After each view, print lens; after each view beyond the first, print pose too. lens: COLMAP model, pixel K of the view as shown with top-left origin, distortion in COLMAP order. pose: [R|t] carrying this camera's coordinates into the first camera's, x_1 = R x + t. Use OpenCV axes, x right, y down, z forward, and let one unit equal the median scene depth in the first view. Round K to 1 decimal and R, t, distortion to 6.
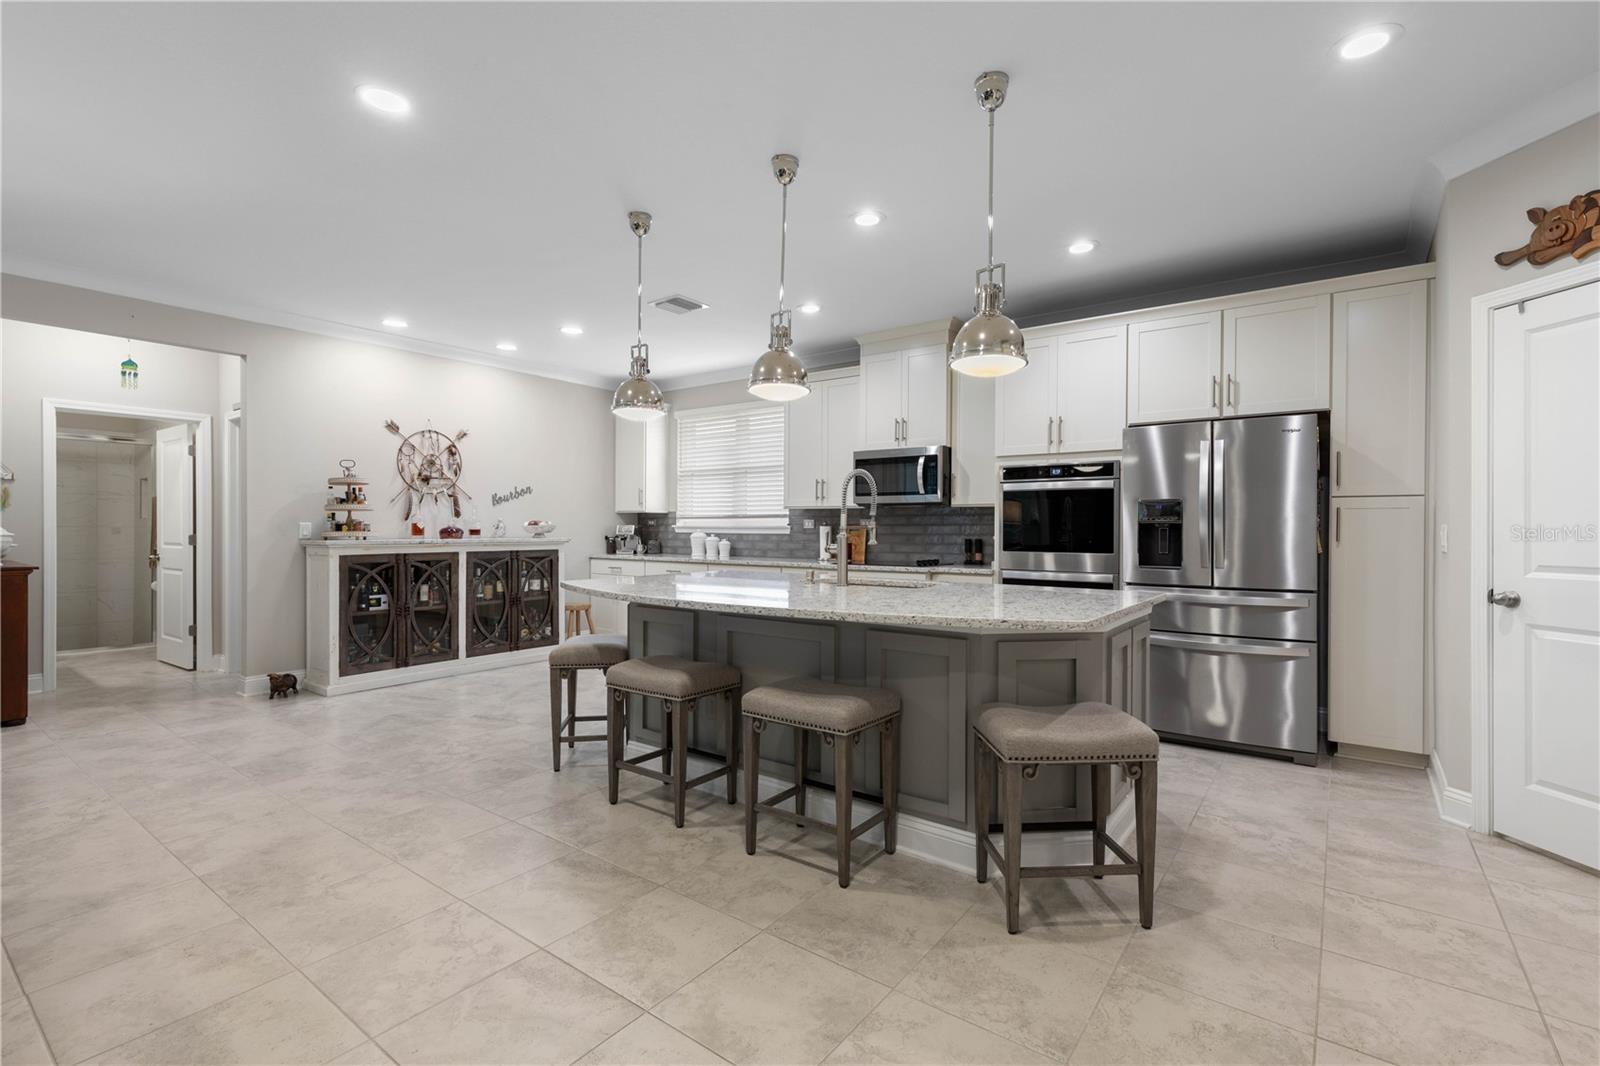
lens RADIAL K [[723.8, 0, 818.5], [0, 723.8, 529.9], [0, 0, 1]] dist [0.011979, -0.003601]
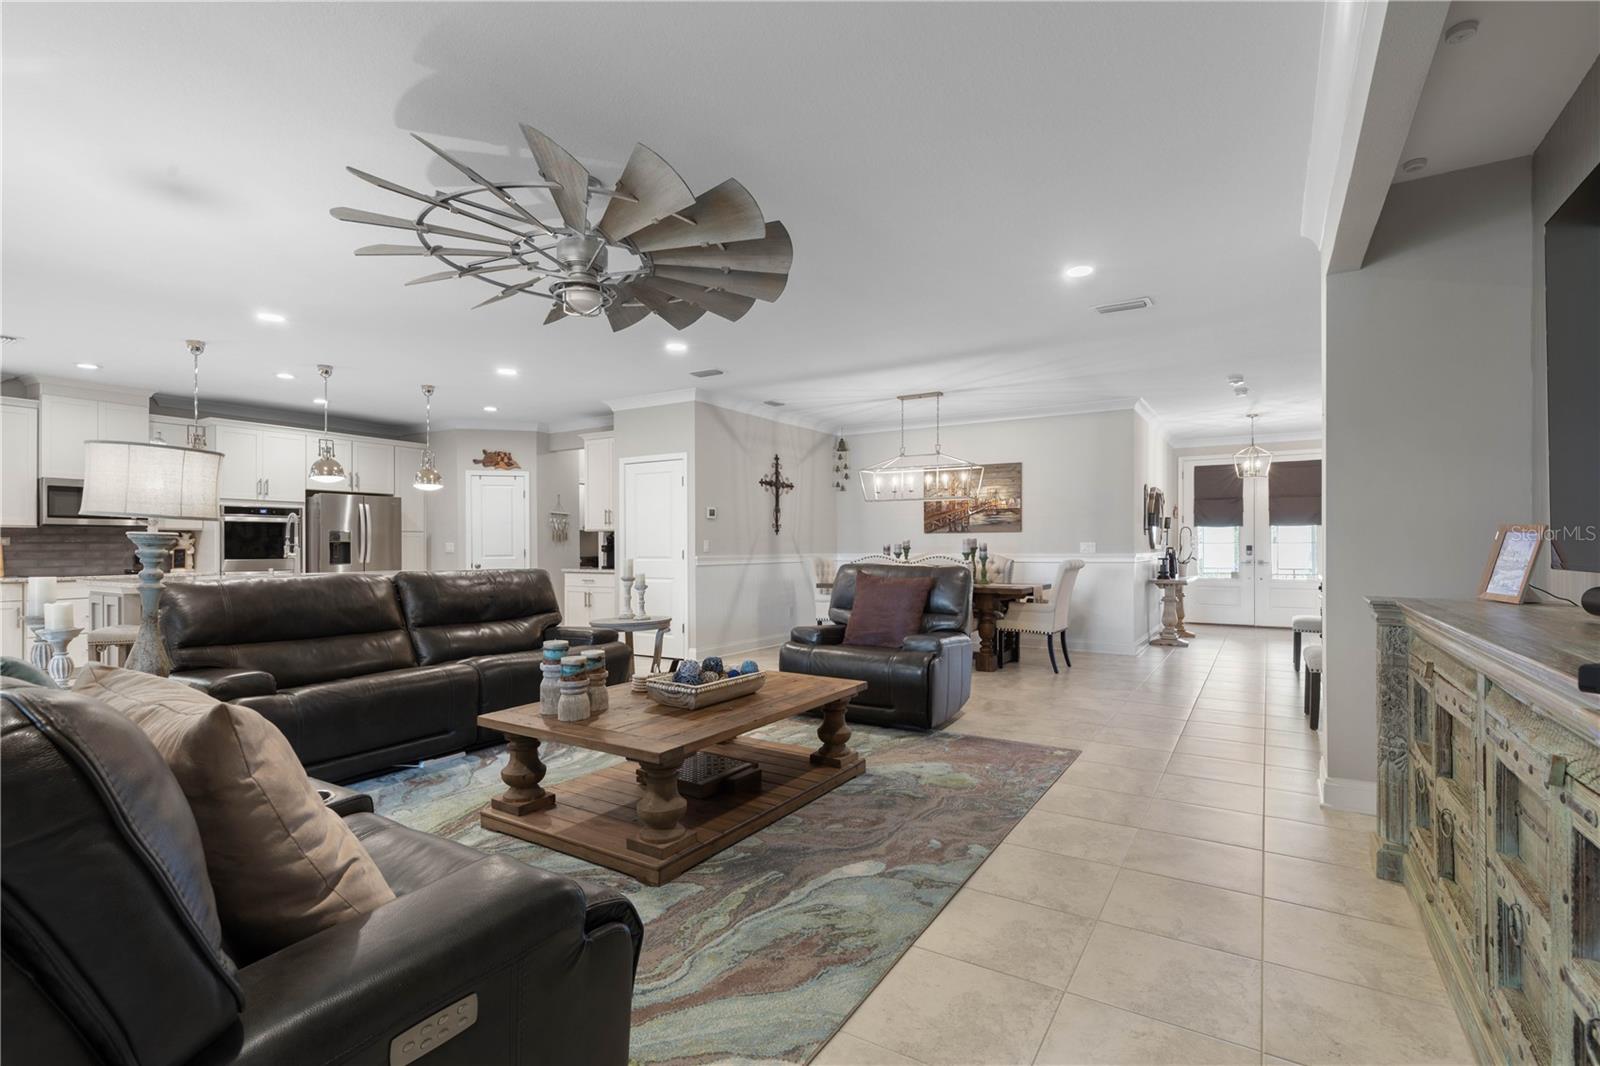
lens RADIAL K [[723.8, 0, 804.2], [0, 723.8, 548.0], [0, 0, 1]] dist [0.011979, -0.003601]
pose [[-0.071321, -0.009849, 0.997405, -1.133832], [0.006609, 0.999925, 0.010347, -0.002584], [-0.997431, 0.007330, -0.071251, -0.112045]]
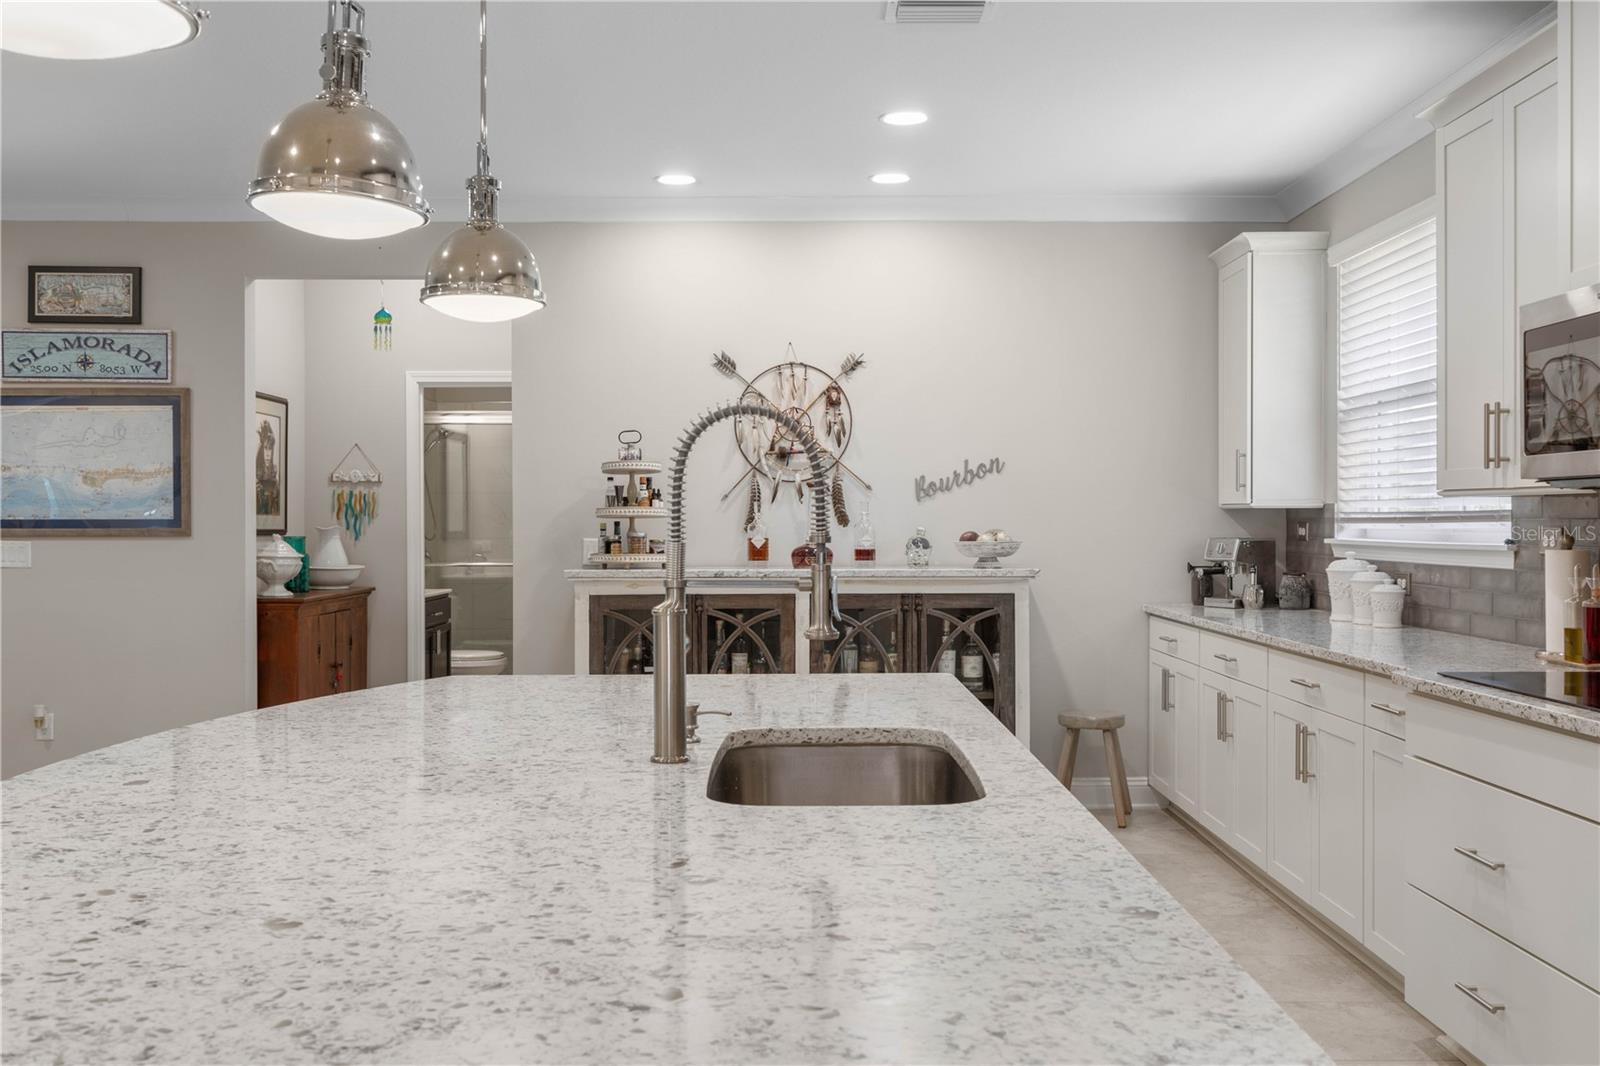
lens RADIAL K [[1450.7, 0, 807.0], [0, 1450.7, 525.0], [0, 0, 1]] dist [0.001150, 0.000000]
pose [[0.597383, -0.004506, -0.801943, 0.332702], [0.001672, 0.999989, -0.004373, -0.014095], [0.801954, 0.001271, 0.597384, 0.386873]]
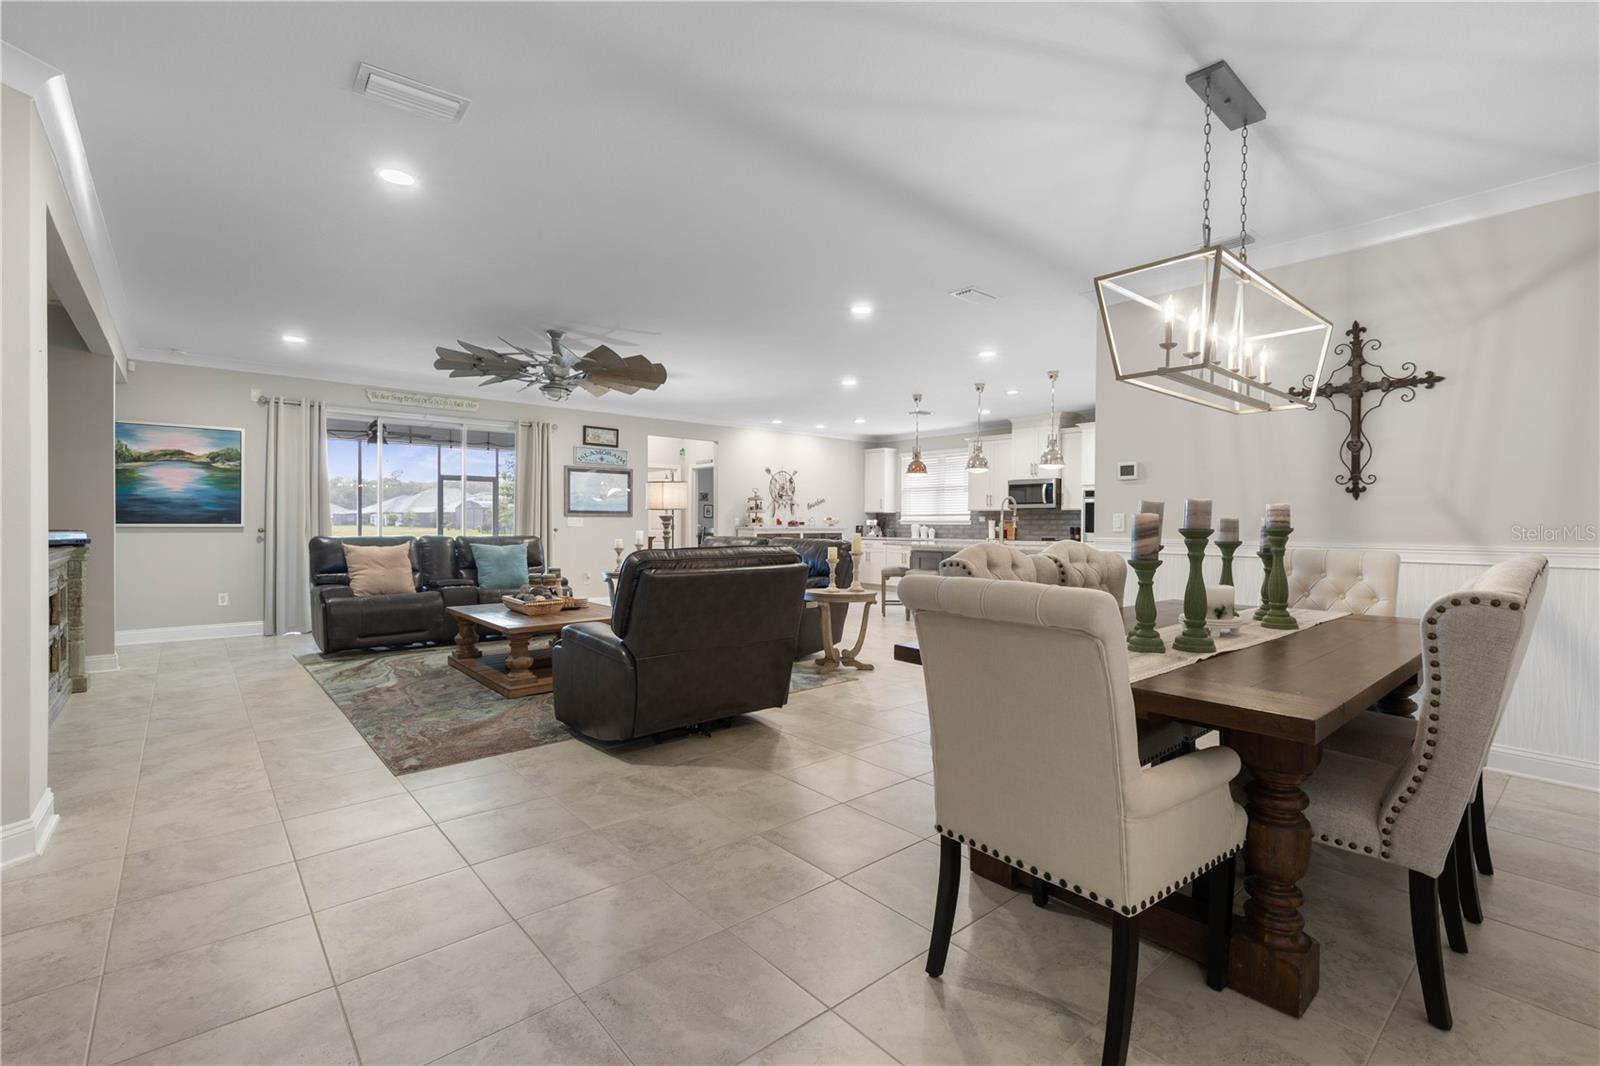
lens RADIAL K [[723.8, 0, 815.8], [0, 723.8, 525.4], [0, 0, 1]] dist [0.011979, -0.003601]
pose [[0.976101, 0.001304, -0.217312, -0.027825], [-0.001413, 0.999999, -0.000345, 0.009215], [0.217311, 0.000644, 0.976102, -0.897383]]
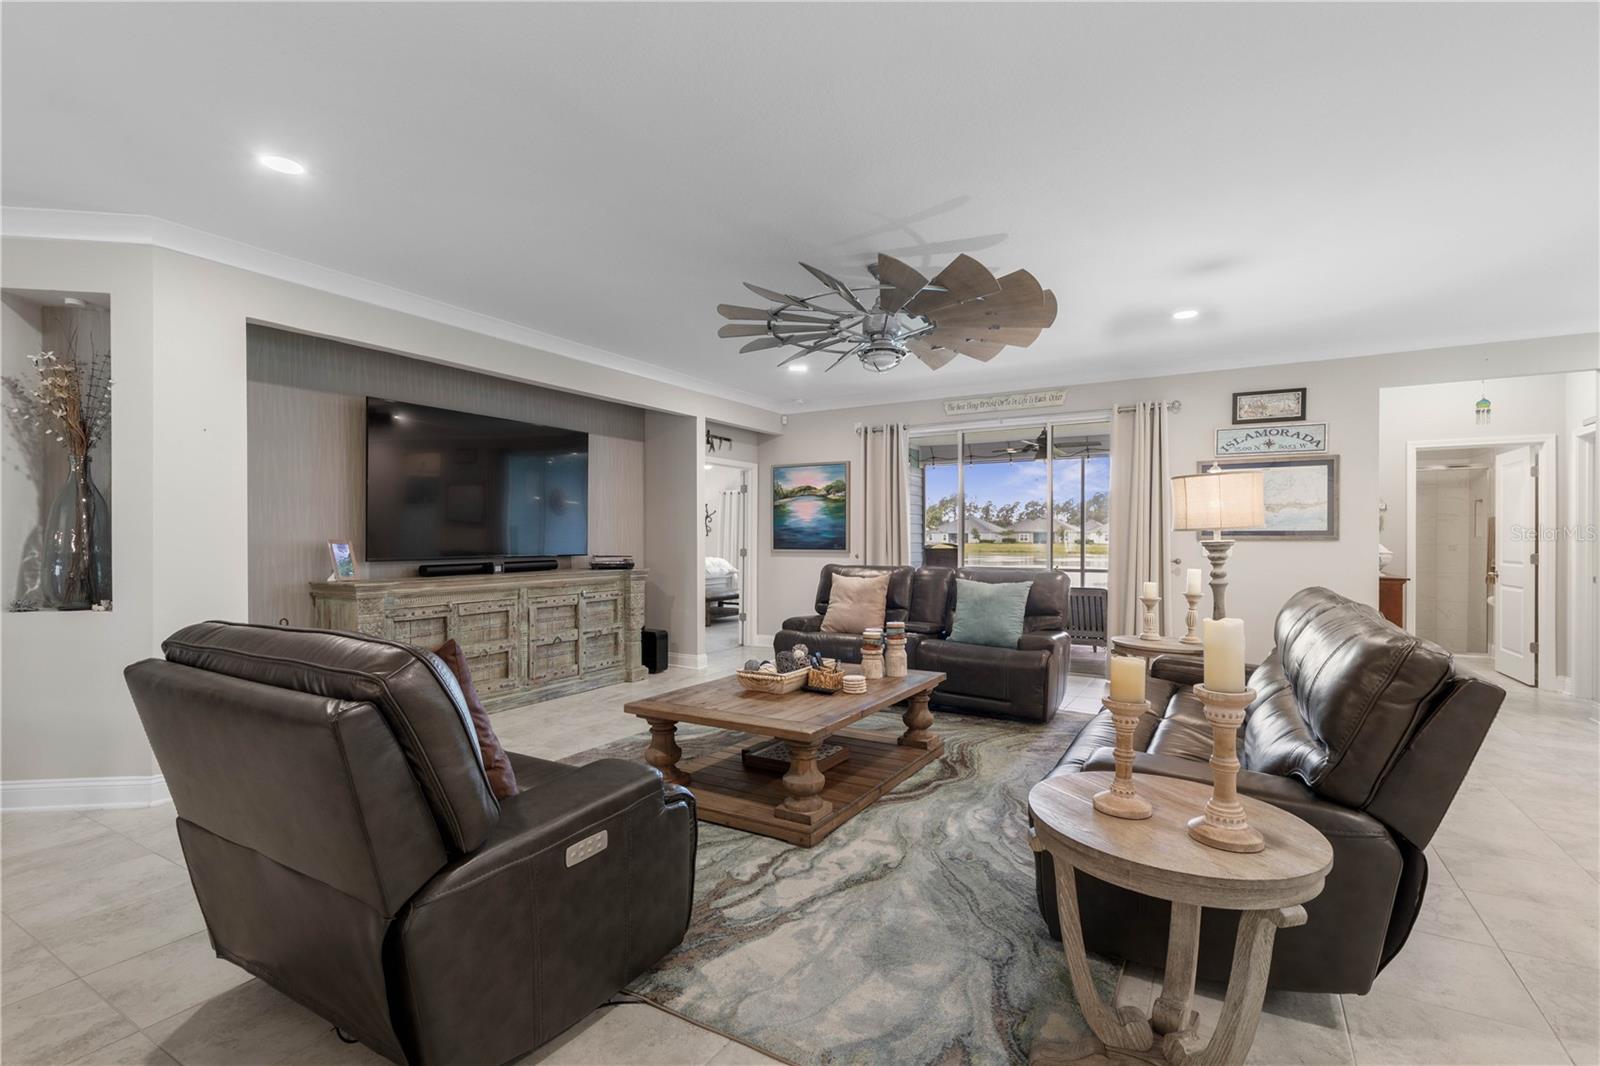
lens RADIAL K [[723.8, 0, 804.1], [0, 723.8, 542.2], [0, 0, 1]] dist [0.011979, -0.003601]
pose [[0.100785, 0.001047, -0.994908, 0.054830], [-0.003530, 0.999994, 0.000695, -0.006931], [0.994902, 0.003442, 0.100788, -0.121600]]
